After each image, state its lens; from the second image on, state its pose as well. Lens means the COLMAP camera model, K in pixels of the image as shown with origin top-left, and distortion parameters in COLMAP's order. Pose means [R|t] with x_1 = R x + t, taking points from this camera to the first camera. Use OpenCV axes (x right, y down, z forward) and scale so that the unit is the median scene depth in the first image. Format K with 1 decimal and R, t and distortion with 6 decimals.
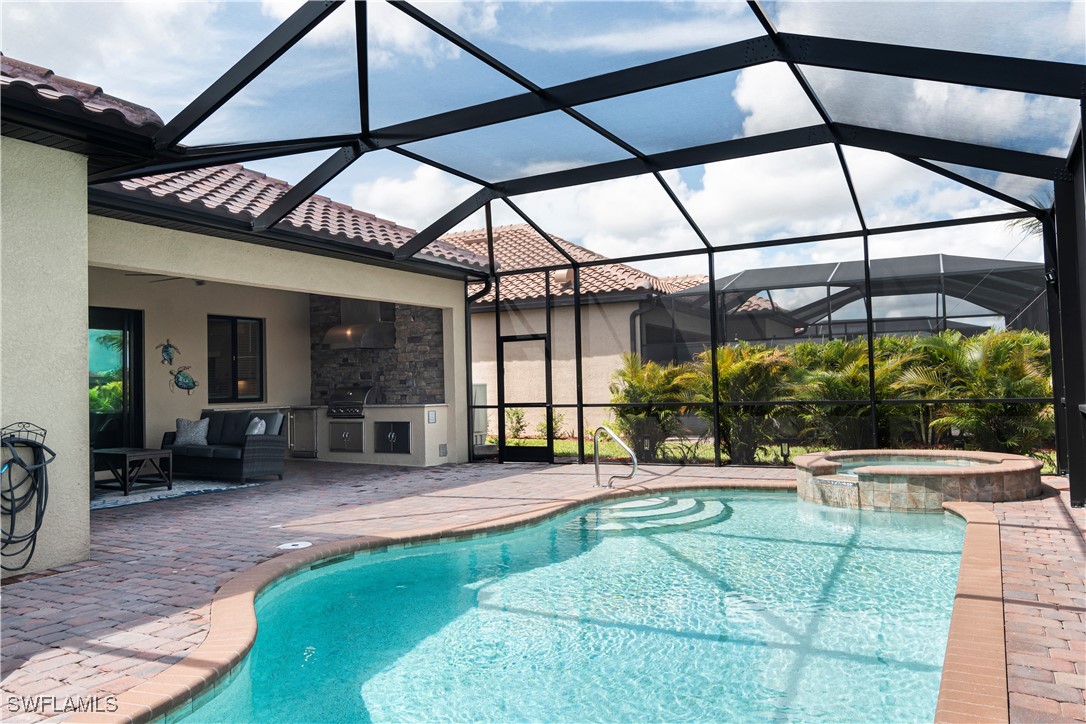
lens RADIAL K [[763.8, 0, 545.1], [0, 763.8, 355.7], [0, 0, 1]] dist [-0.012653, -0.001351]
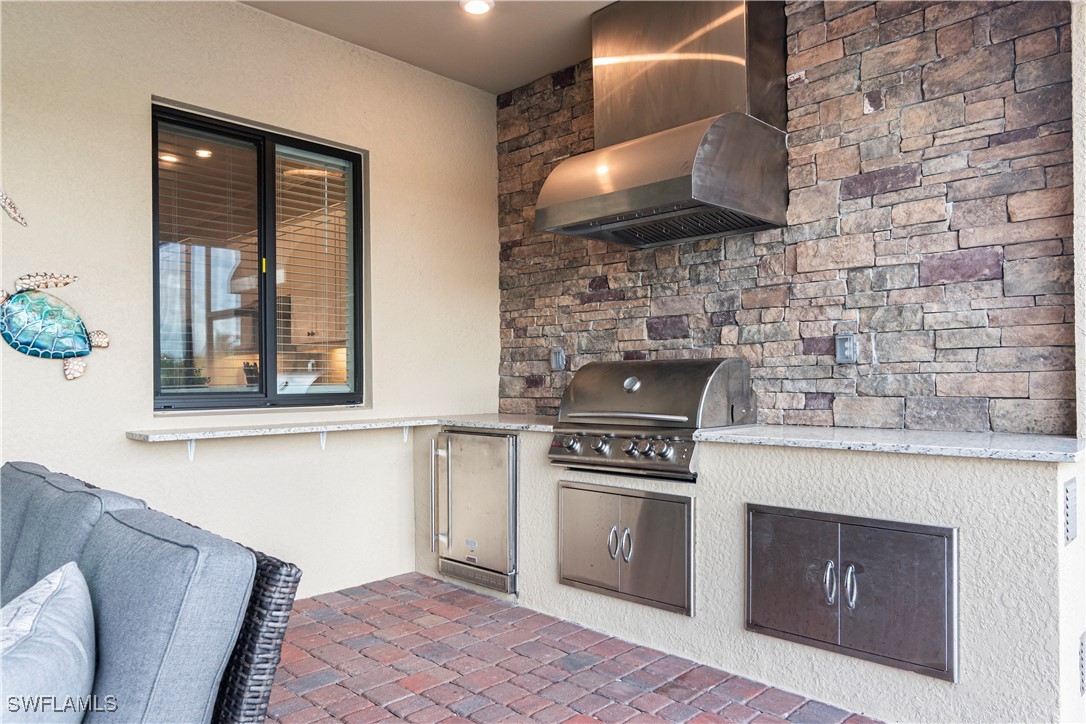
lens RADIAL K [[727.3, 0, 542.2], [0, 727.3, 368.8], [0, 0, 1]] dist [0.001686, 0.000107]
pose [[0.969457, 0.013921, -0.244868, -0.215717], [-0.006734, 0.999522, 0.030167, 0.034940], [0.245171, -0.027596, 0.969087, 0.712671]]
